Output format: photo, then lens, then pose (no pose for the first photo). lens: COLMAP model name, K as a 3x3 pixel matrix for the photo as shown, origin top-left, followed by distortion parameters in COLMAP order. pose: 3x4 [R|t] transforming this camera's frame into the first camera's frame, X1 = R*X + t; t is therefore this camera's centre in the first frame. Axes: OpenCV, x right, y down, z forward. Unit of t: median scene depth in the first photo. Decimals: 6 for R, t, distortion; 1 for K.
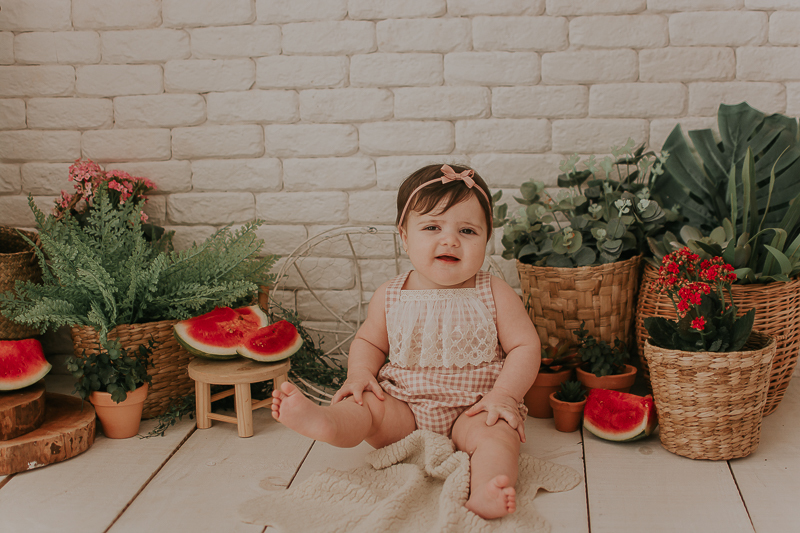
lens RADIAL K [[1233.6, 0, 400.0], [0, 1233.6, 266.5], [0, 0, 1]] dist [-0.177669, 0.088596]
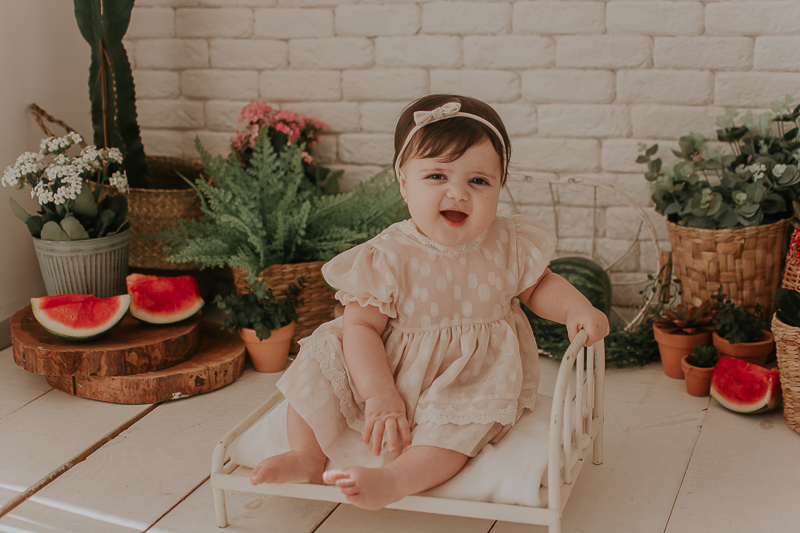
lens RADIAL K [[1233.6, 0, 400.0], [0, 1233.6, 266.5], [0, 0, 1]] dist [-0.177669, 0.088596]
pose [[0.970068, 0.051571, -0.237295, 0.118886], [-0.030572, 0.995350, 0.091341, -0.046895], [0.240903, -0.081353, 0.967134, -0.000349]]
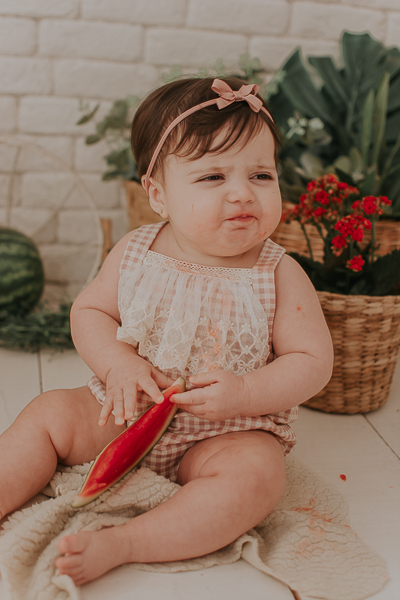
lens RADIAL K [[925.2, 0, 189.8], [0, 925.2, 302.3], [0, 0, 1]] dist [-0.177669, 0.088596]
pose [[0.948362, 0.007689, 0.317098, -0.058963], [-0.046050, 0.992452, 0.113657, 0.004431], [-0.313831, -0.122391, 0.941558, 0.332569]]
